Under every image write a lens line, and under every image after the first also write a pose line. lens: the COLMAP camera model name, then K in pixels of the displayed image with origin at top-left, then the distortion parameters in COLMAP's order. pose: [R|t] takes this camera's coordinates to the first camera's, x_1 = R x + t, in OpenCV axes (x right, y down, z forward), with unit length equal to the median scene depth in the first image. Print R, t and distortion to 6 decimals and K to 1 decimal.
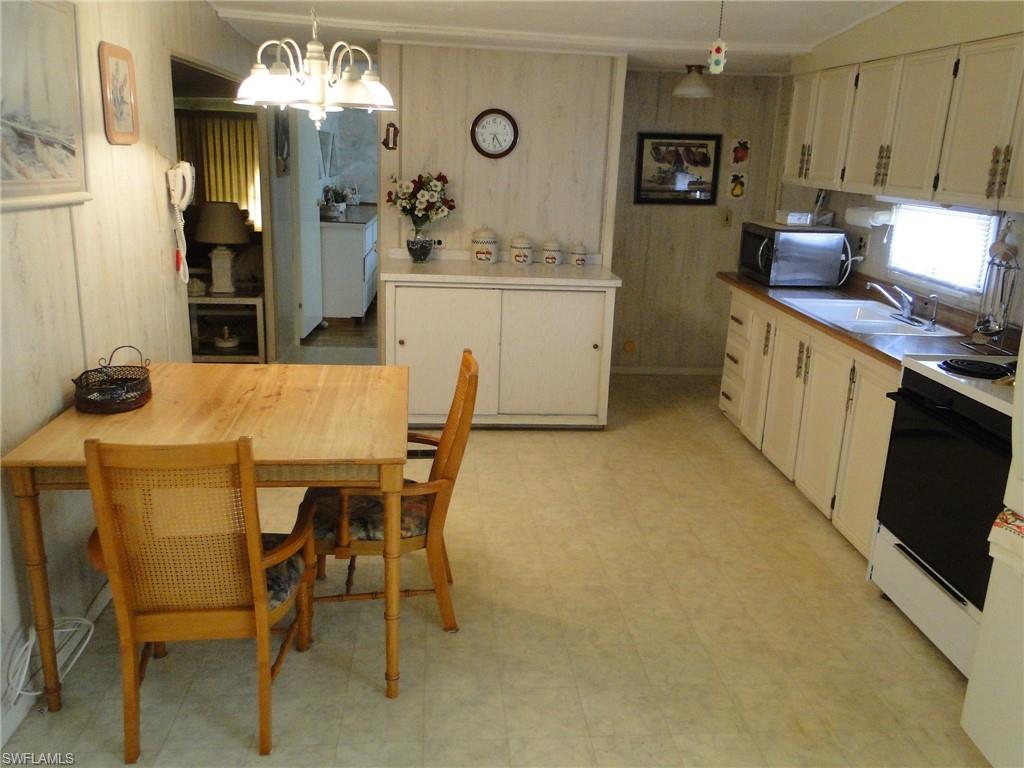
lens RADIAL K [[857.5, 0, 516.8], [0, 857.5, 383.9], [0, 0, 1]] dist [0.017482, -0.025572]
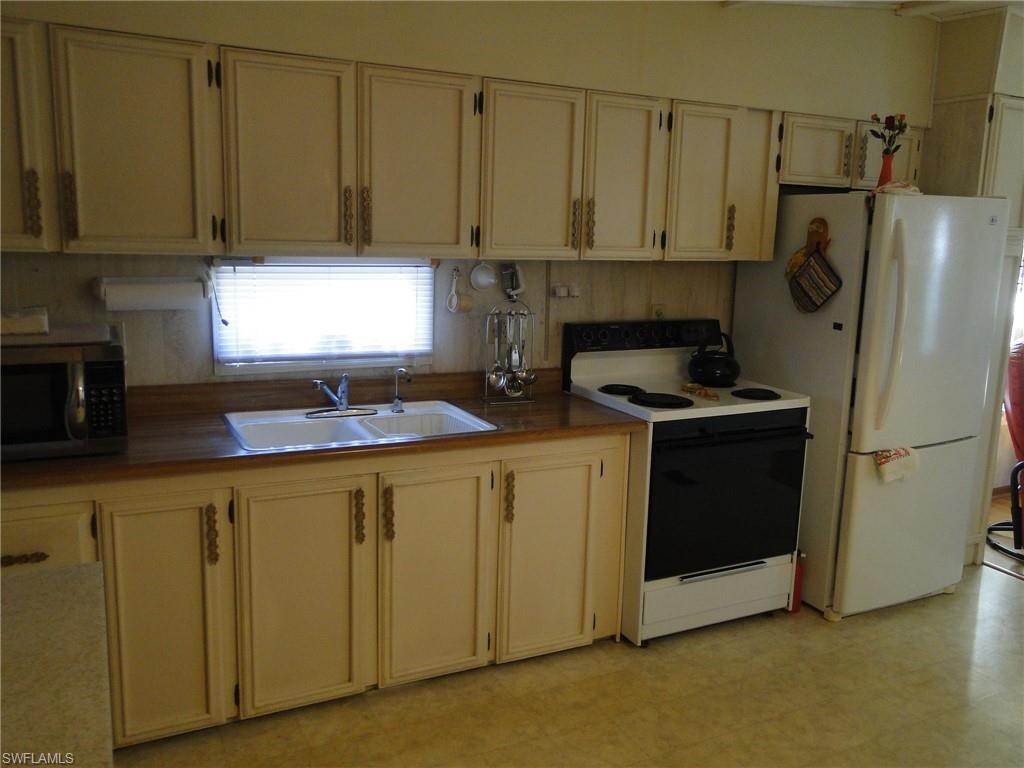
lens RADIAL K [[857.5, 0, 517.2], [0, 857.5, 380.1], [0, 0, 1]] dist [0.017482, -0.025572]
pose [[-0.383659, -0.221092, 0.896618, -0.306167], [0.200839, 0.927702, 0.314695, -0.341654], [-0.901371, 0.300811, -0.311517, 1.204086]]
